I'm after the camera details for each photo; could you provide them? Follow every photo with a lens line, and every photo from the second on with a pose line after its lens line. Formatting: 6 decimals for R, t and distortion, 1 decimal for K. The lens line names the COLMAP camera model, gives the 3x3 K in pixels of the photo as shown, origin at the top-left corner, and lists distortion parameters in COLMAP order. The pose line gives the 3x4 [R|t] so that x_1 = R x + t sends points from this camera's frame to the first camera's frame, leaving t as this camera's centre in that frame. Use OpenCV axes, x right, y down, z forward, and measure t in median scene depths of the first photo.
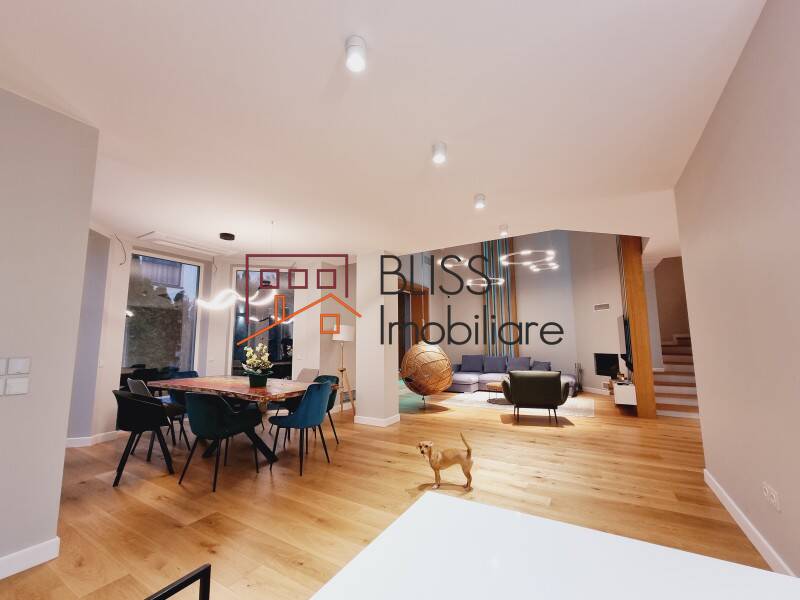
lens RADIAL K [[329.3, 0, 400.5], [0, 329.3, 305.1], [0, 0, 1]] dist [0.000735, 0.000383]
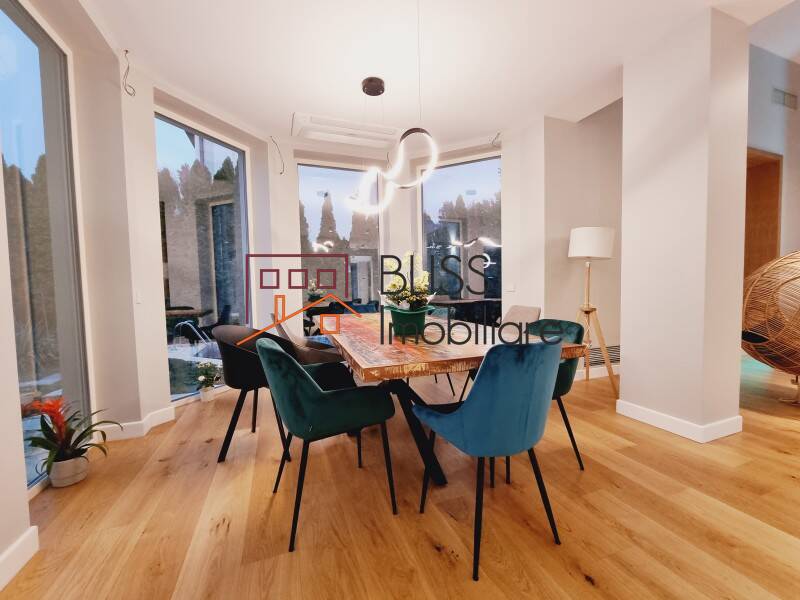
lens RADIAL K [[329.3, 0, 400.5], [0, 329.3, 305.1], [0, 0, 1]] dist [0.000735, 0.000383]
pose [[0.777200, 0.022197, -0.628862, -0.095397], [0.086860, 0.986026, 0.142153, 0.102924], [0.623230, -0.165104, 0.764412, 0.488452]]
